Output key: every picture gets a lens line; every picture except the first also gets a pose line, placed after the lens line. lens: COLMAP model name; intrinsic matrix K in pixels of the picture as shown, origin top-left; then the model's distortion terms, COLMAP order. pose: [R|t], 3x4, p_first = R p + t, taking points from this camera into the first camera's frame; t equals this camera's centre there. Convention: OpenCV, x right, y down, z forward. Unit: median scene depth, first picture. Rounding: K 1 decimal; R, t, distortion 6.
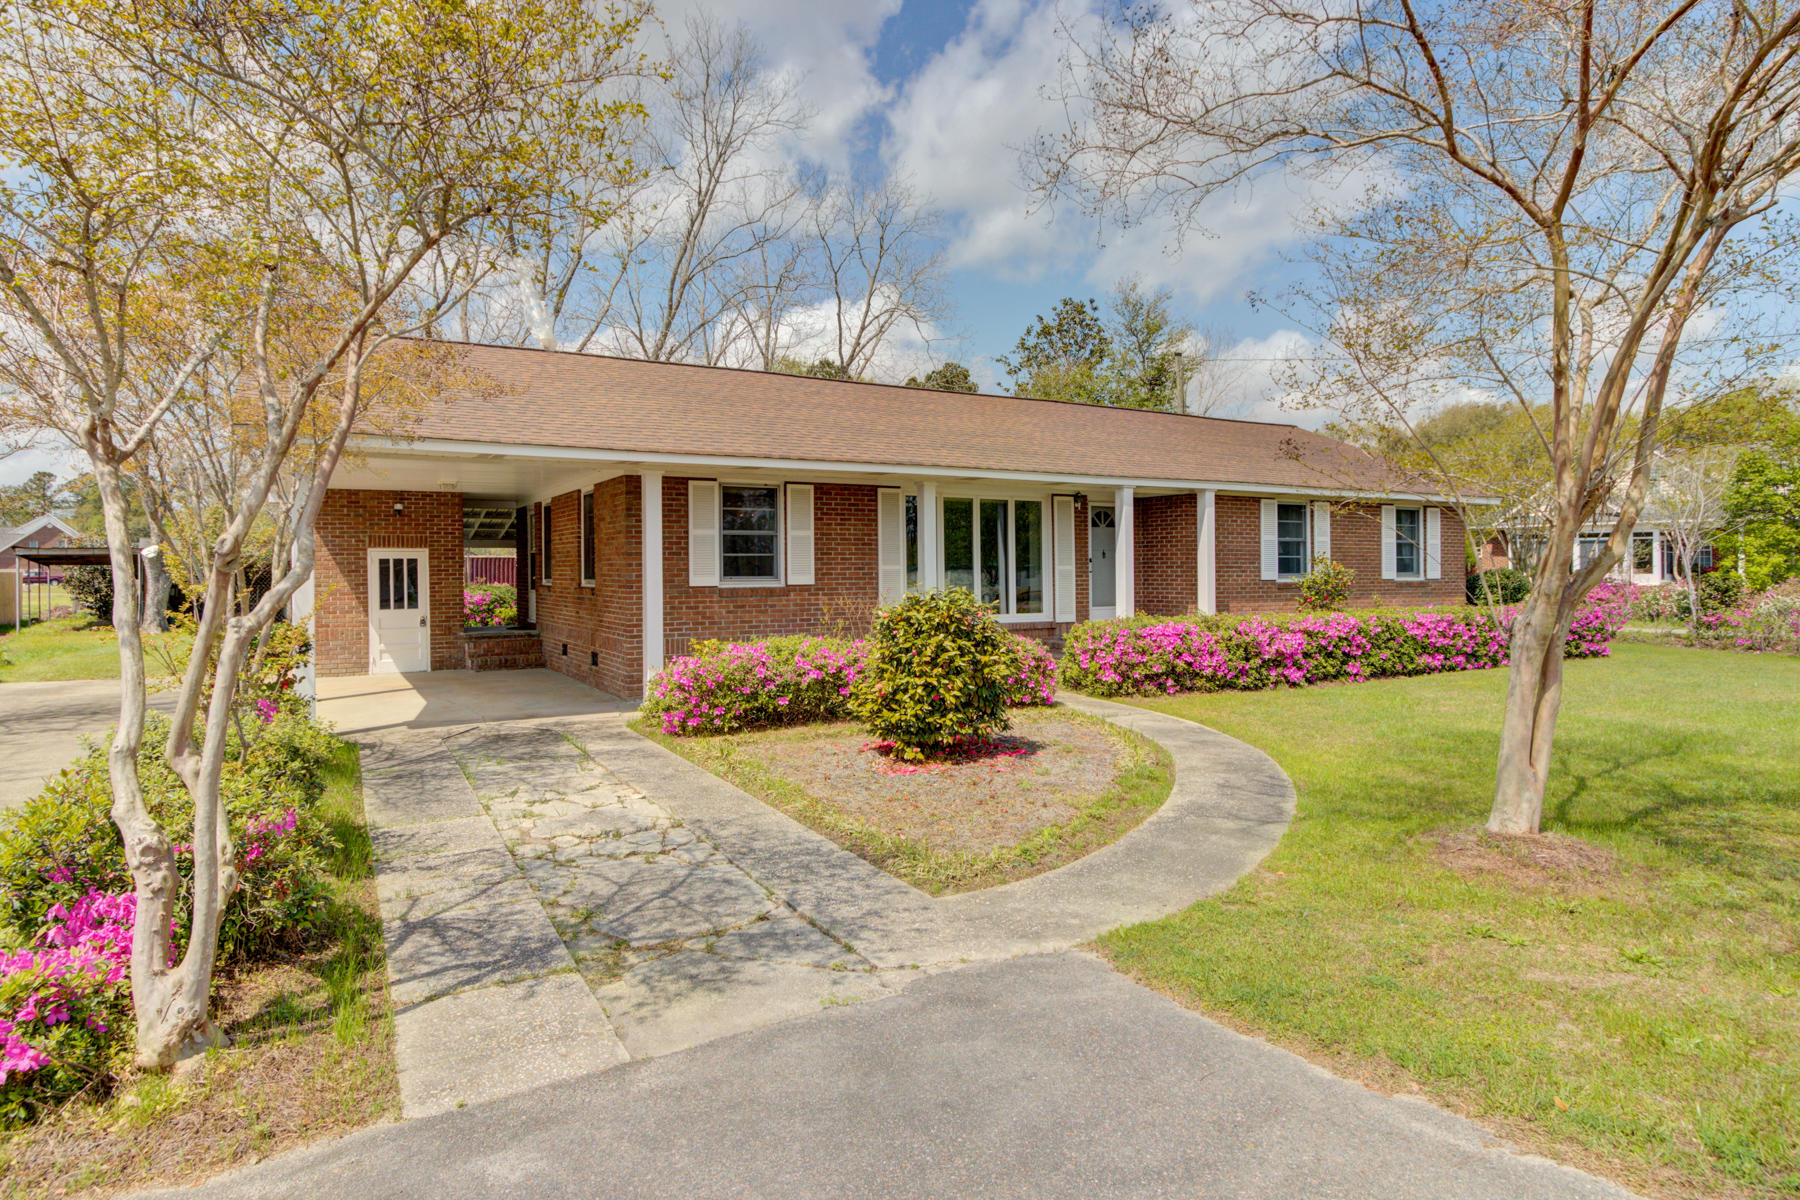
lens RADIAL K [[1026.7, 0, 904.3], [0, 1026.7, 563.7], [0, 0, 1]] dist [-0.000859, -0.000312]
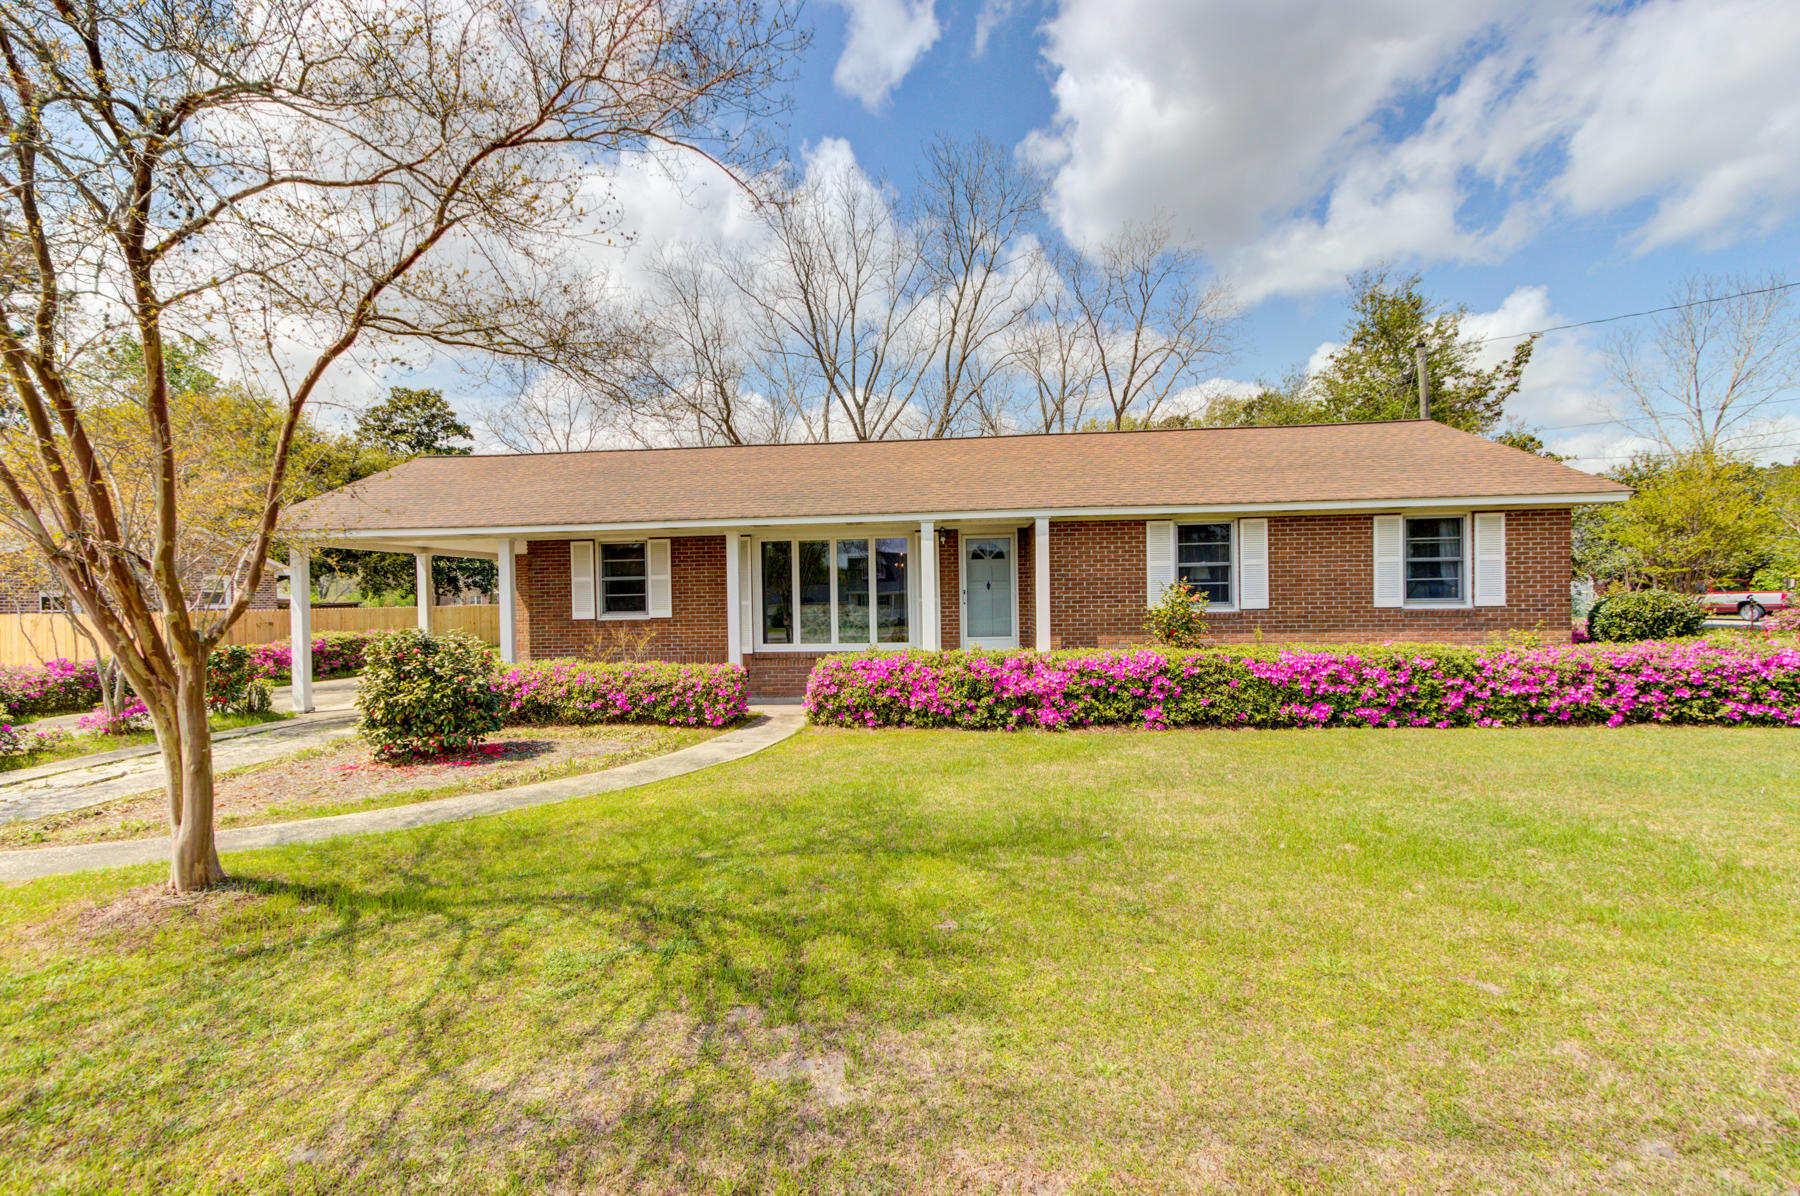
lens RADIAL K [[801.9, 0, 900.0], [0, 801.9, 598.0], [0, 0, 1]] dist [0.014489, 0.017528]
pose [[0.817016, -0.011795, -0.576495, 0.643847], [0.019746, 0.999777, 0.007529, -0.005138], [0.576277, -0.017535, 0.817066, 0.320067]]
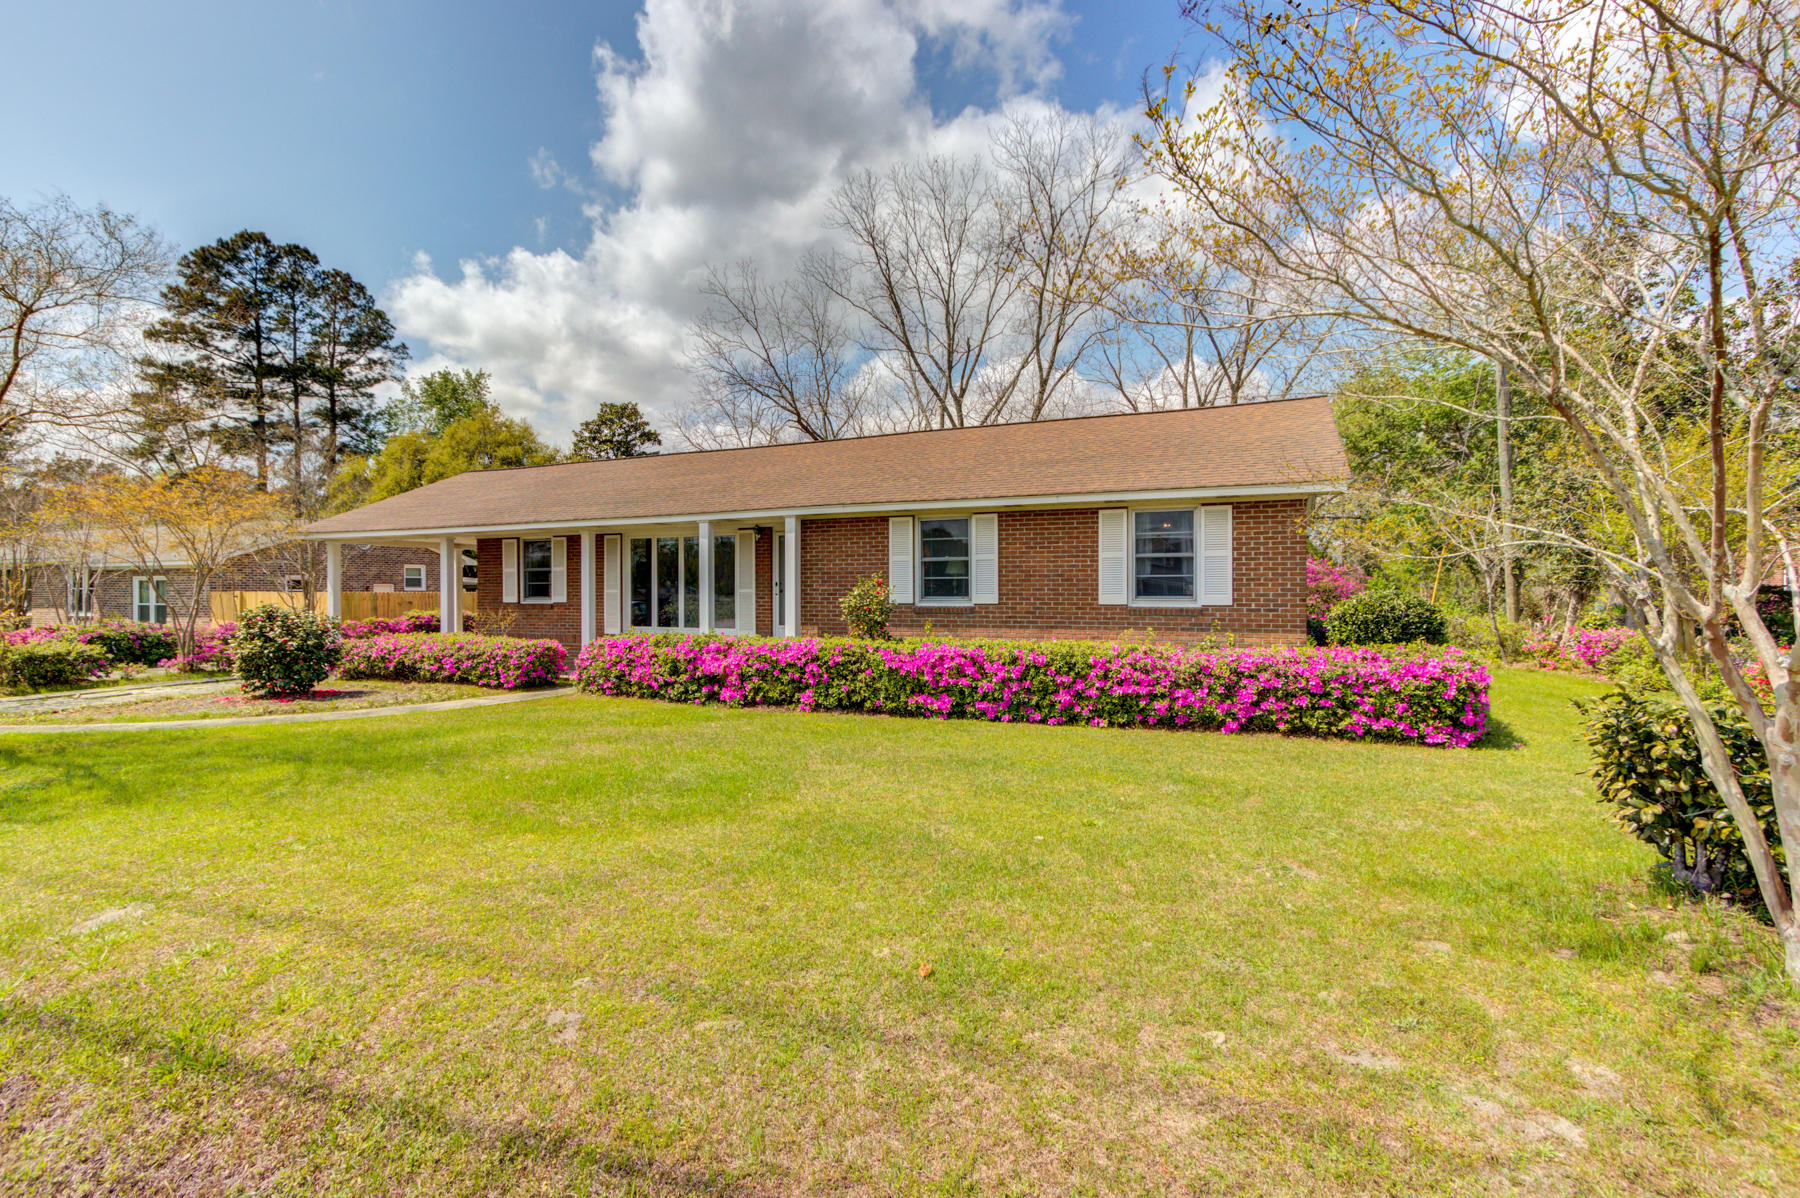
lens RADIAL K [[836.2, 0, 882.7], [0, 836.2, 593.7], [0, 0, 1]] dist [0.019132, 0.000733]
pose [[0.582104, 0.002640, -0.813110, 1.086470], [0.007695, 0.999932, 0.008755, 0.000552], [0.813078, -0.011354, 0.582045, 0.598119]]
